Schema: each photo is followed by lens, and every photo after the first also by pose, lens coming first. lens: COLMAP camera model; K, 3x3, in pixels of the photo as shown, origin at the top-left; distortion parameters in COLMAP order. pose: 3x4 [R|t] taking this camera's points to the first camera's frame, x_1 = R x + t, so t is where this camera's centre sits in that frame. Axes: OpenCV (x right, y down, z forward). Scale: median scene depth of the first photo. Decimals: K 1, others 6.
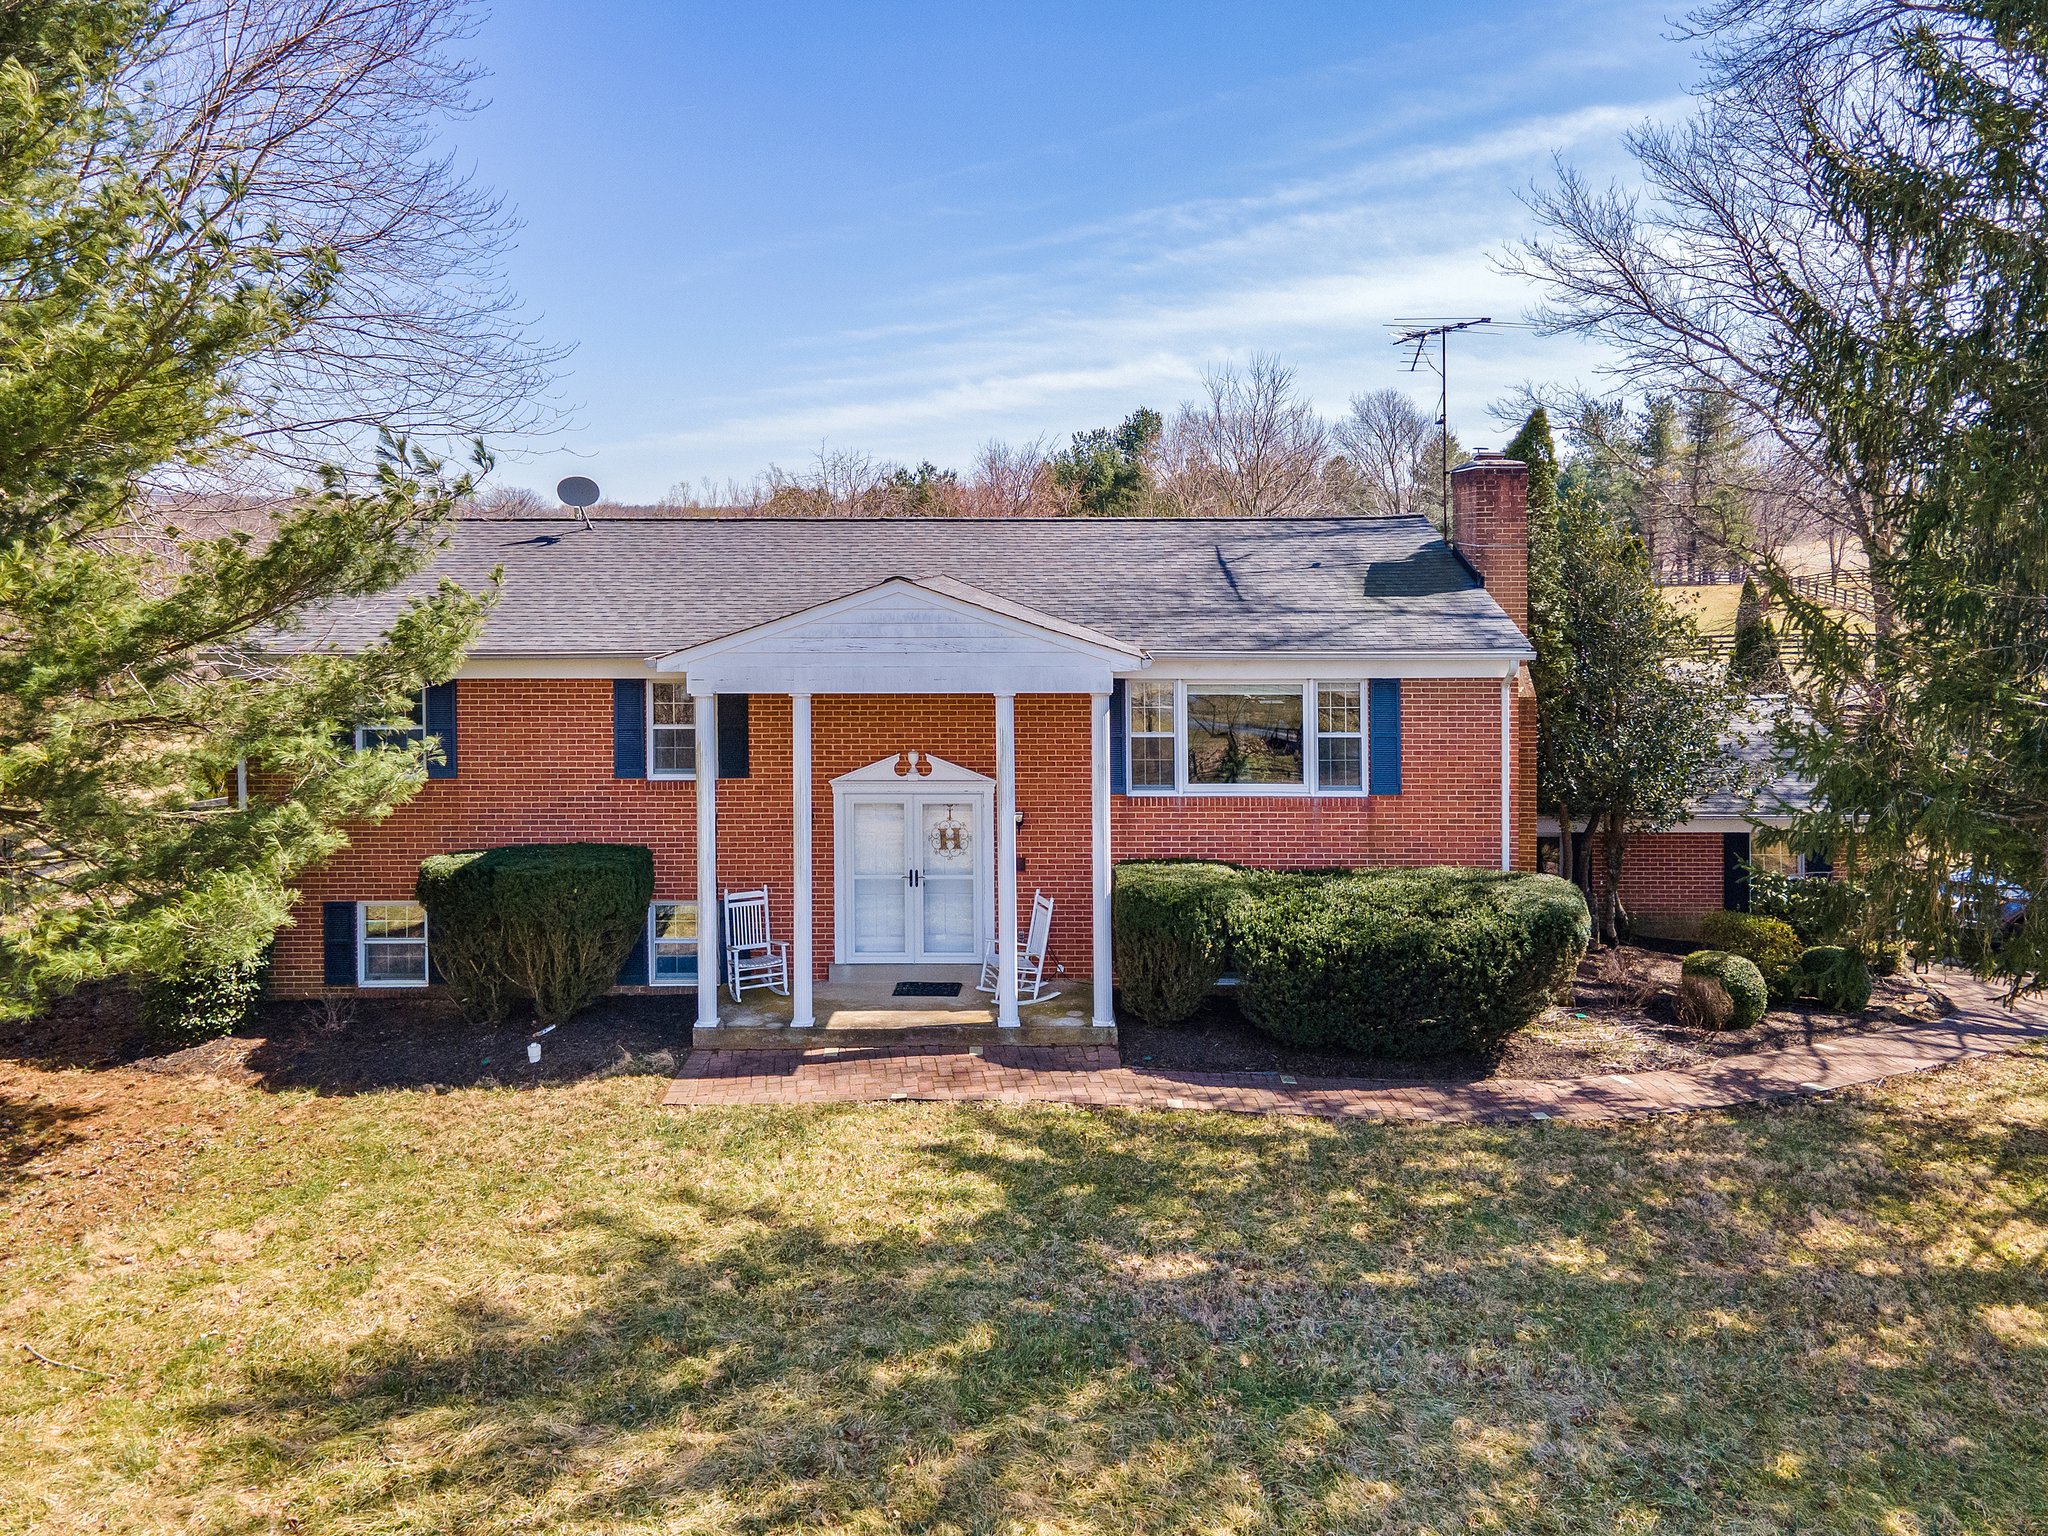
lens RADIAL K [[1424.0, 0, 1062.4], [0, 1424.0, 603.4], [0, 0, 1]] dist [-0.008000, 0.034115]
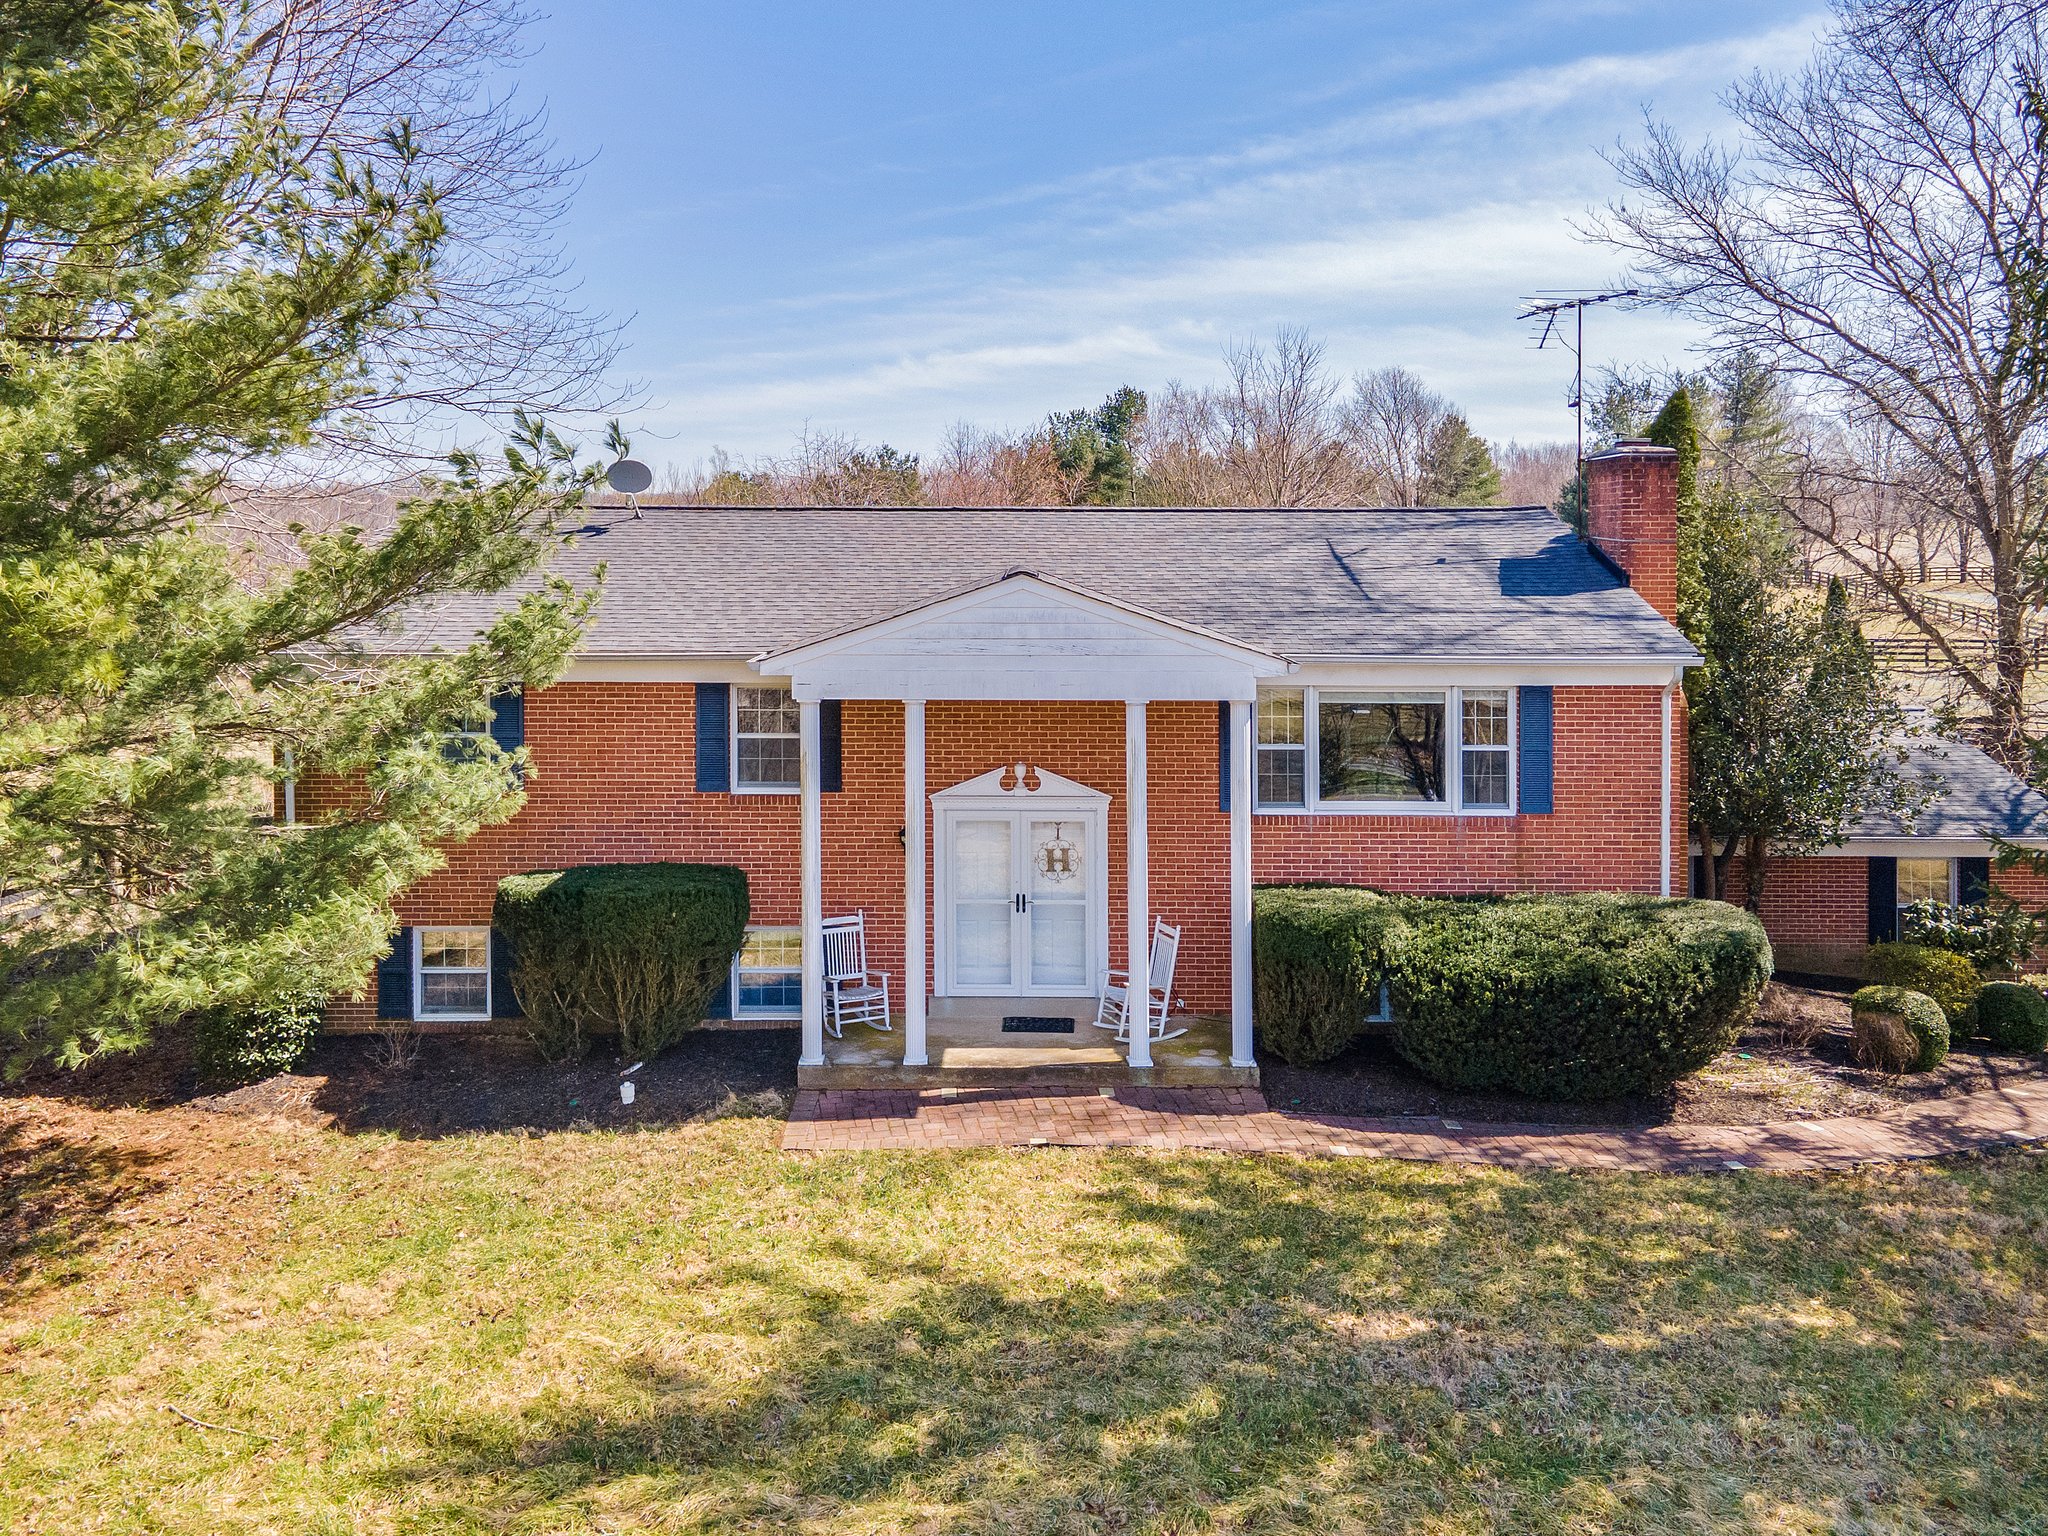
lens RADIAL K [[1572.5, 0, 1018.4], [0, 1572.5, 613.3], [0, 0, 1]] dist [-0.001698, 0.029808]
pose [[0.999974, 0.003827, 0.006043, -0.125030], [-0.003868, 0.999969, 0.006855, 0.000803], [-0.006017, -0.006878, 0.999958, -0.005646]]
